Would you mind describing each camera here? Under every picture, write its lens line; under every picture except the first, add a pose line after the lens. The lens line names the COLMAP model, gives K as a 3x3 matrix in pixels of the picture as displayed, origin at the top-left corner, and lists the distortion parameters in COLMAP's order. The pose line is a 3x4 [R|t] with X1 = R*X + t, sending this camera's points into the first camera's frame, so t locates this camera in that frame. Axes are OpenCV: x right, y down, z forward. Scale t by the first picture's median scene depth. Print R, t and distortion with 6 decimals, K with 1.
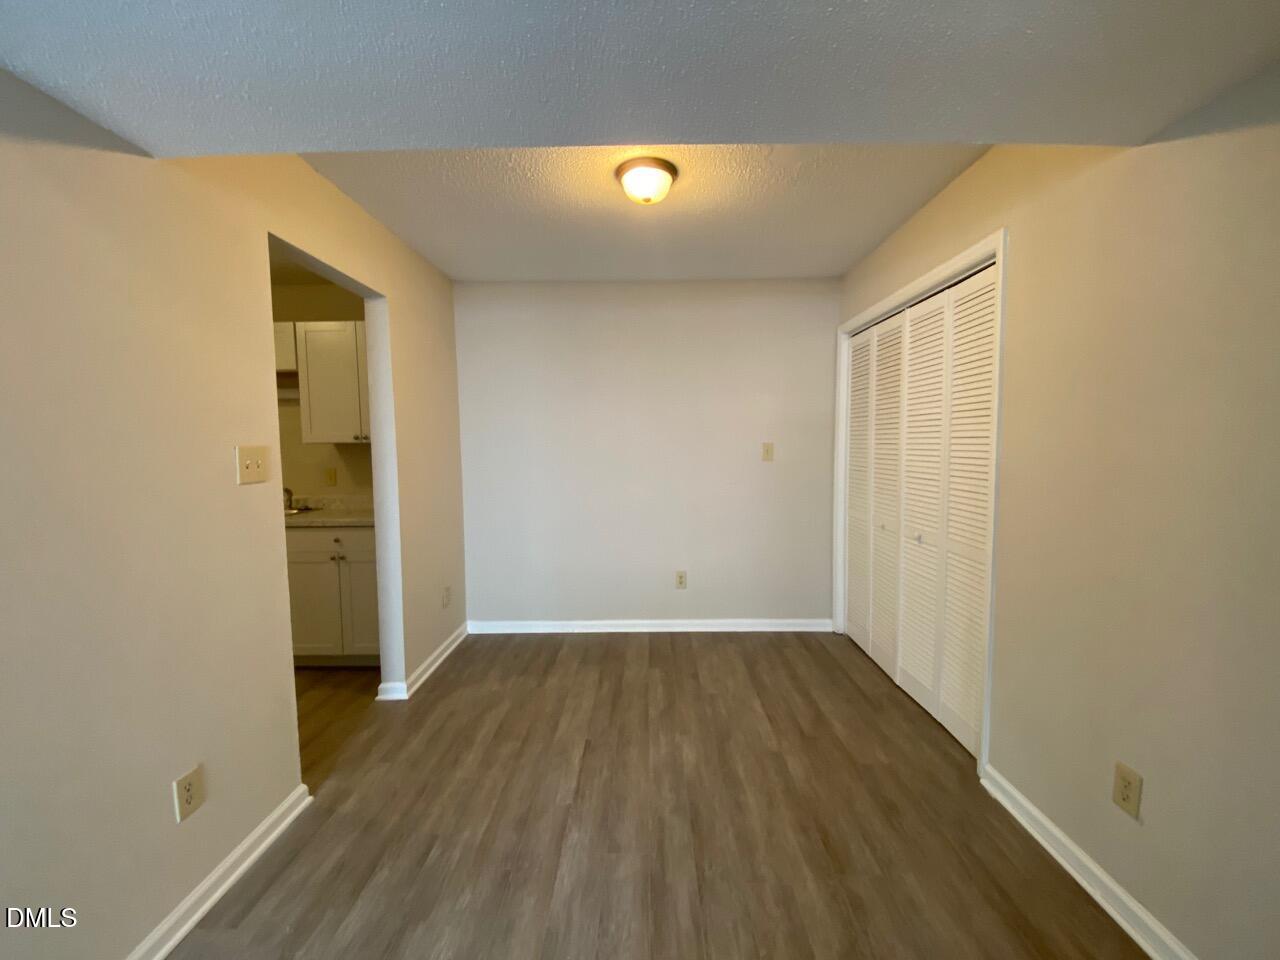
lens RADIAL K [[514.5, 0, 652.4], [0, 514.5, 481.3], [0, 0, 1]] dist [0.034942, -0.023273]
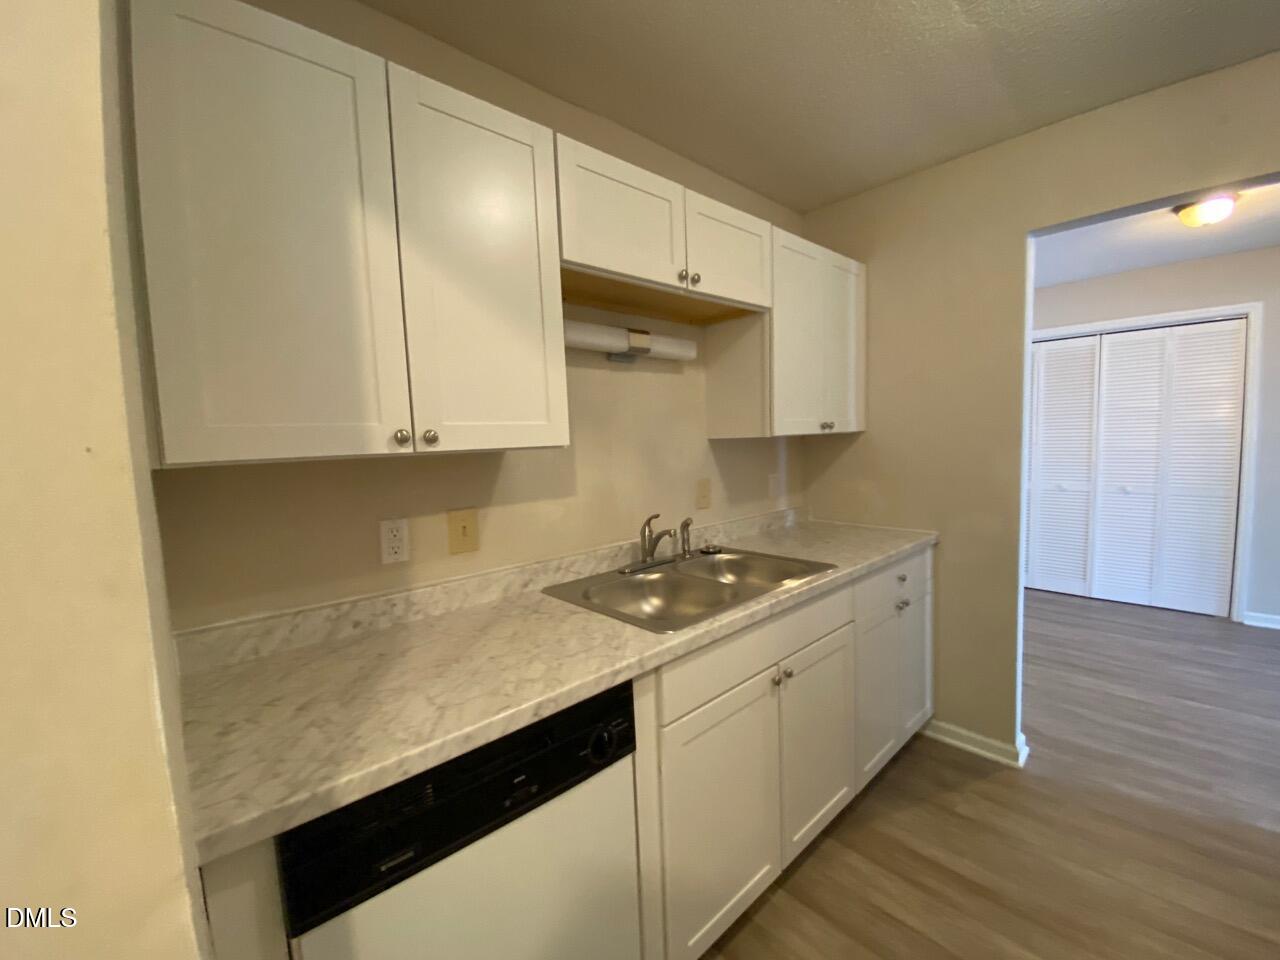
lens RADIAL K [[514.5, 0, 652.4], [0, 514.5, 481.3], [0, 0, 1]] dist [0.034942, -0.023273]
pose [[0.722336, -0.071618, 0.687823, -1.499696], [0.080520, 0.996568, 0.019205, -0.057232], [-0.686838, 0.041512, 0.725624, 0.855776]]
